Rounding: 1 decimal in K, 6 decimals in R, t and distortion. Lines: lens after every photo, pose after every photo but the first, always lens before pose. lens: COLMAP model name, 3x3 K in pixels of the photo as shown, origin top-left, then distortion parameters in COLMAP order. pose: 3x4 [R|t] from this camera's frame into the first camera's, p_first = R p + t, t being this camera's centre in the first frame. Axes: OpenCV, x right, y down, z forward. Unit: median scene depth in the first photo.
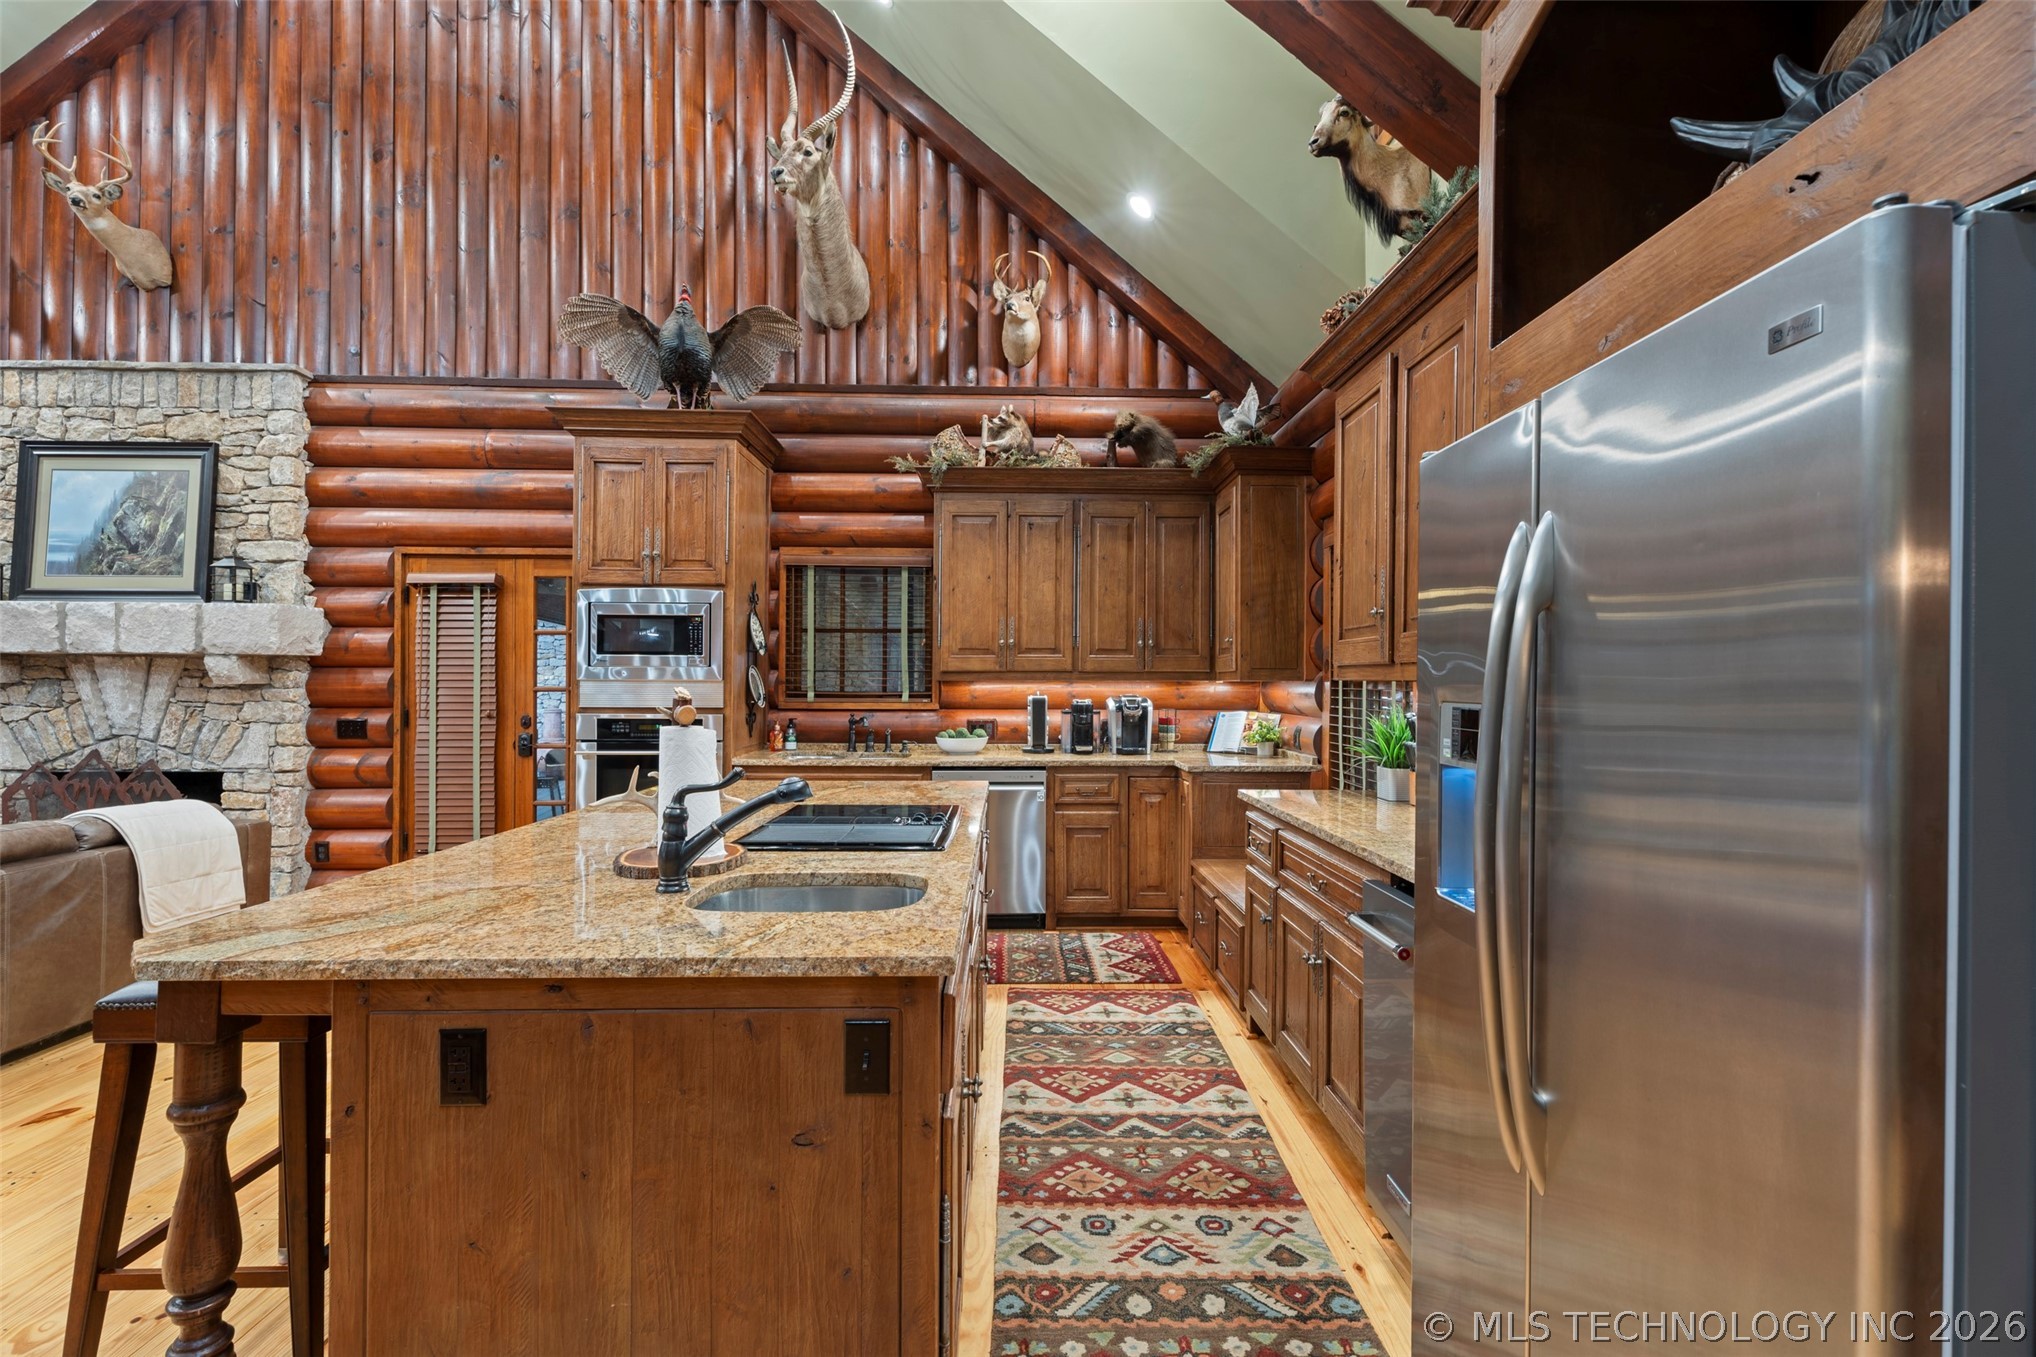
lens RADIAL K [[904.5, 0, 1027.2], [0, 904.5, 671.4], [0, 0, 1]] dist [0.001525, -0.000238]
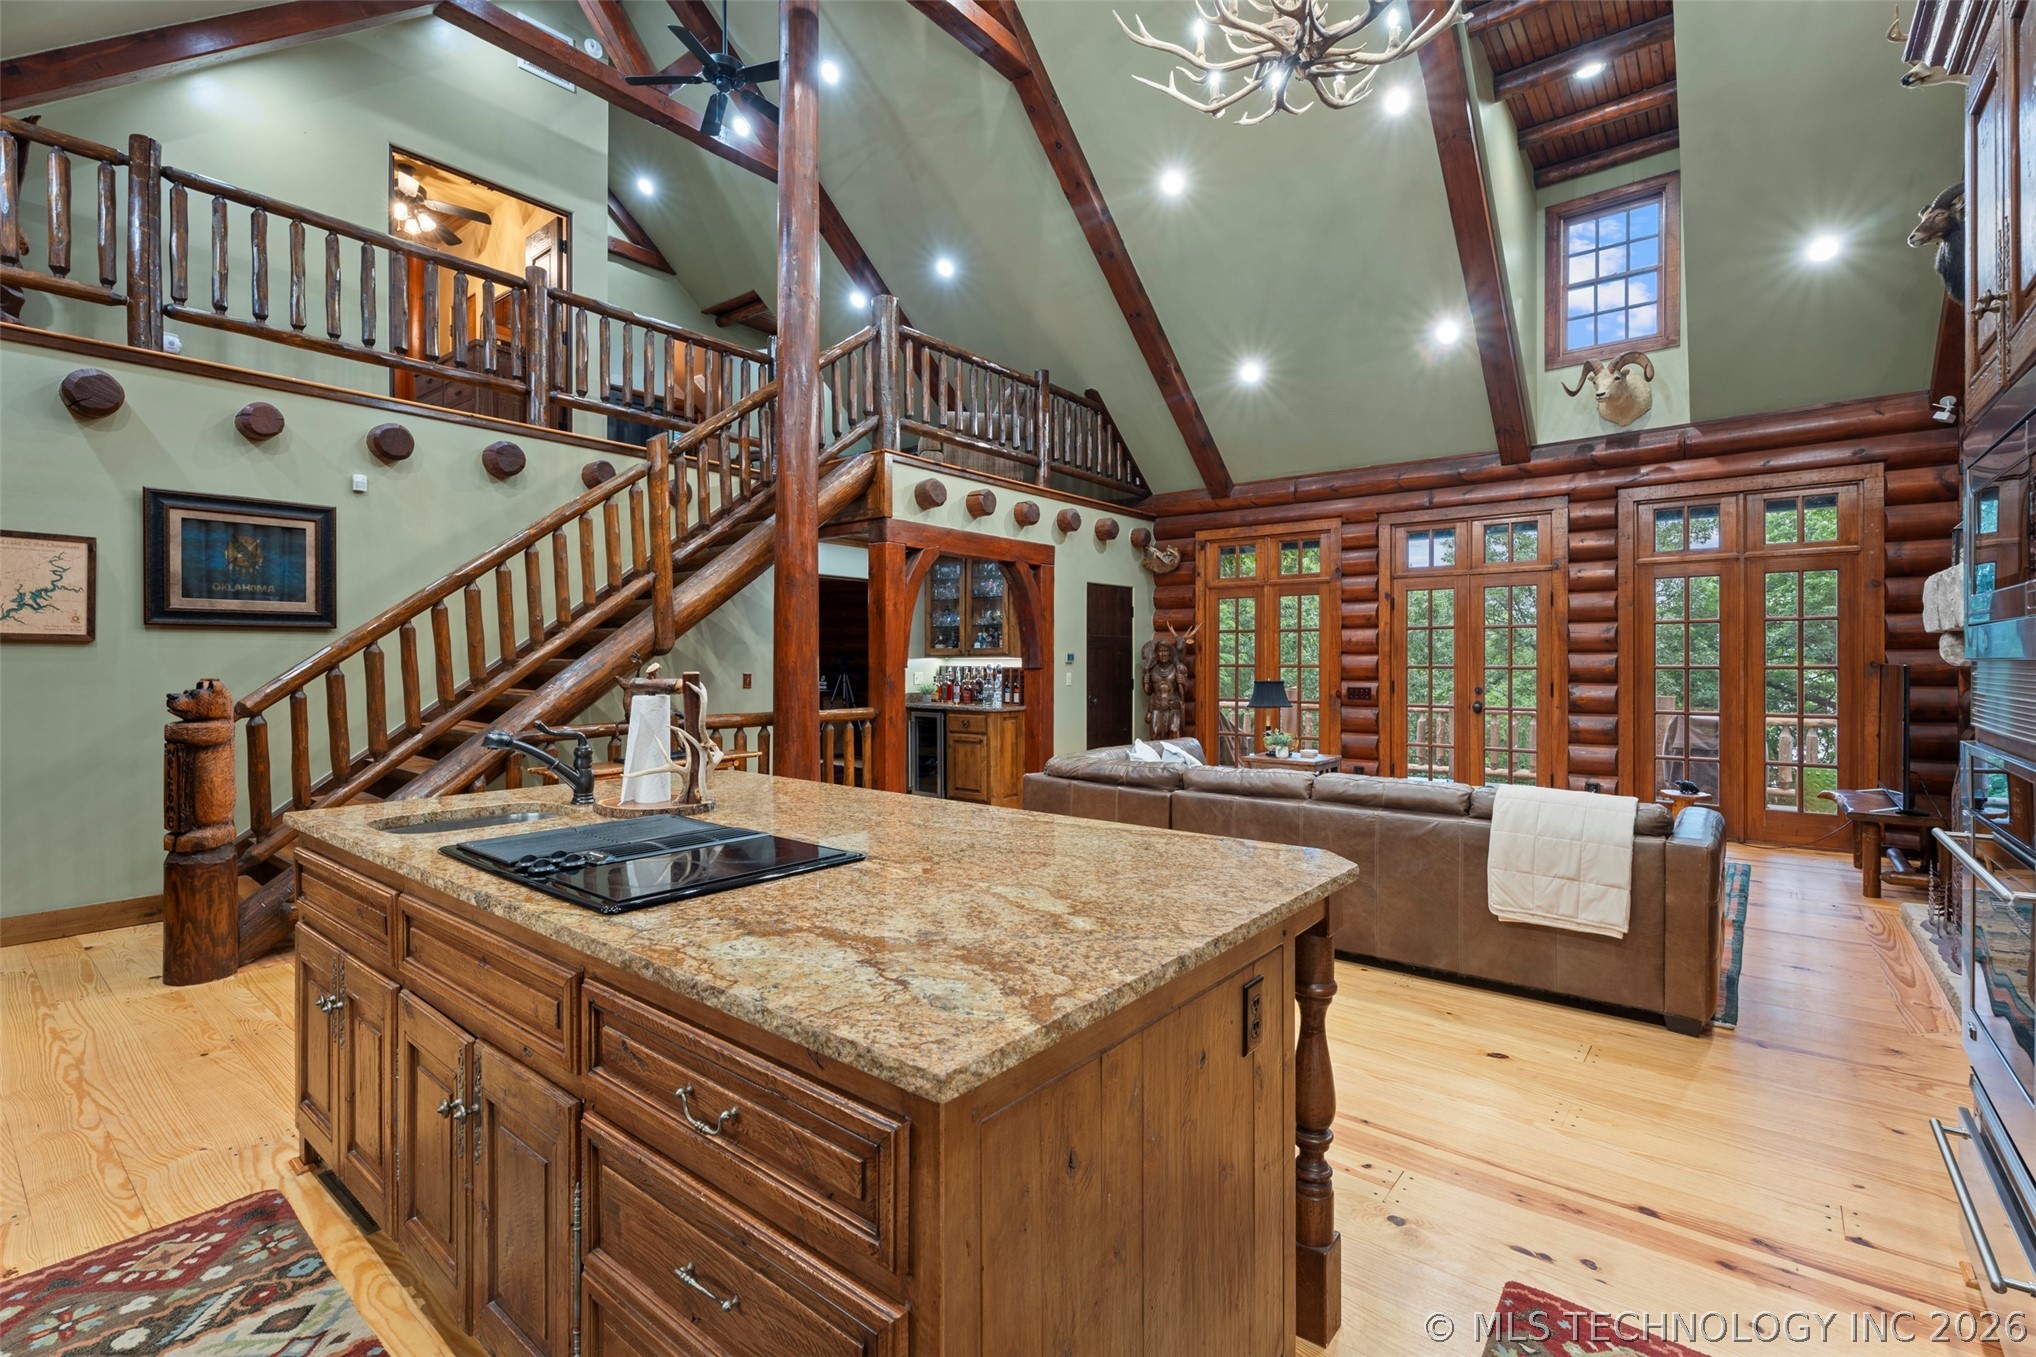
lens RADIAL K [[914.6, 0, 1022.9], [0, 914.6, 657.4], [0, 0, 1]] dist [-0.001537, -0.000166]
pose [[-0.647223, -0.004955, -0.762285, 0.091398], [0.002812, 0.999957, -0.008887, 0.009172], [0.762296, -0.007896, -0.647181, 0.853069]]
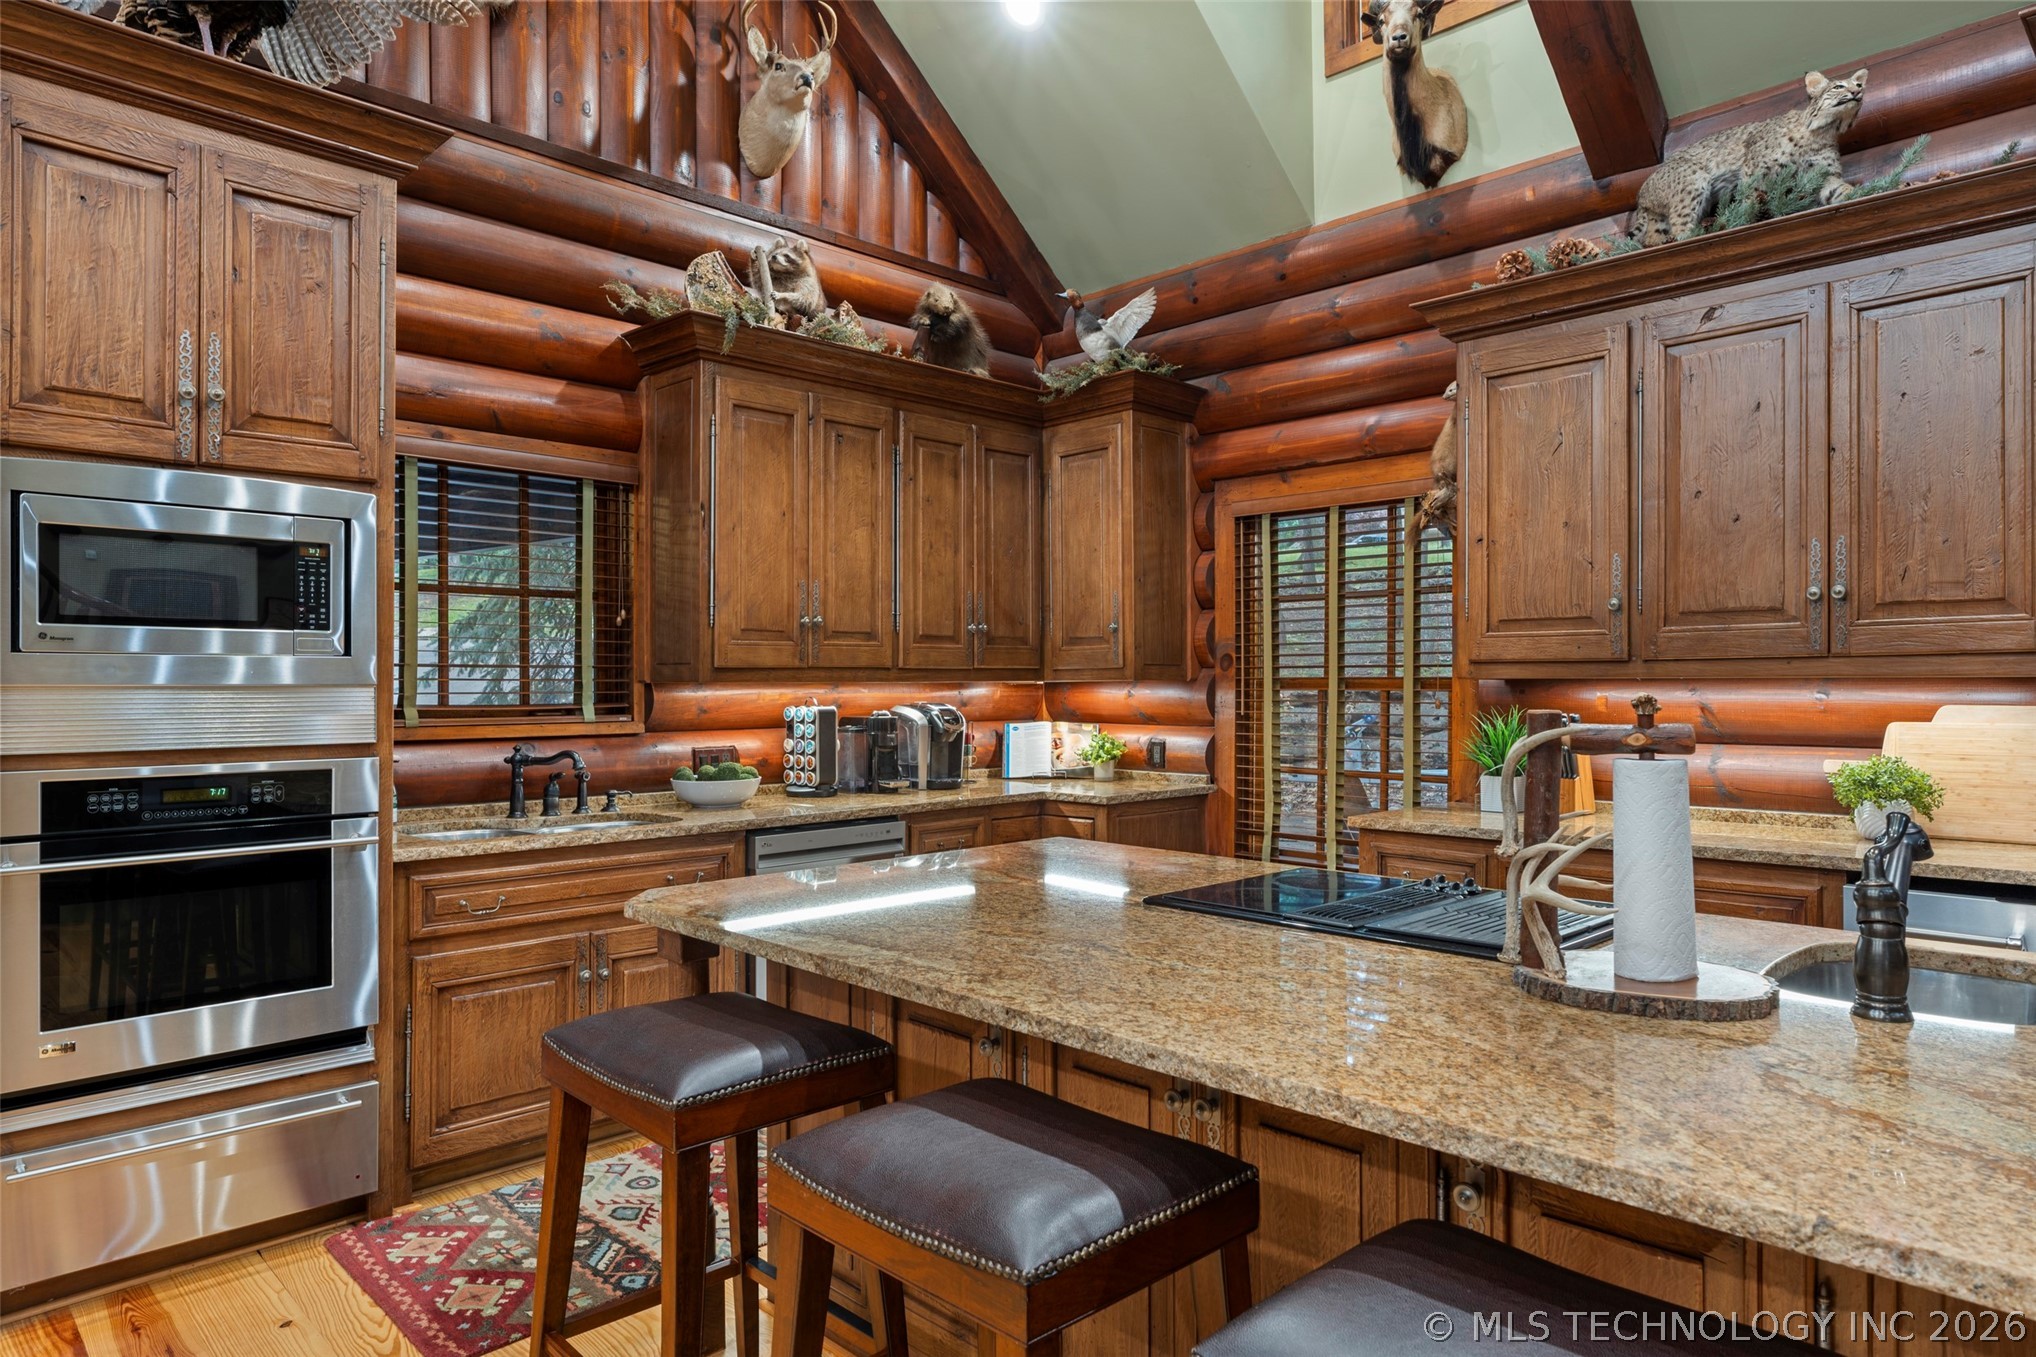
lens RADIAL K [[1234.2, 0, 1032.6], [0, 1234.2, 679.6], [0, 0, 1]] dist [-0.003527, 0.000026]
pose [[0.727788, -0.003908, 0.685791, -0.482267], [-0.000659, 0.999979, 0.006398, 0.002430], [-0.685802, -0.005109, 0.727770, 0.272803]]
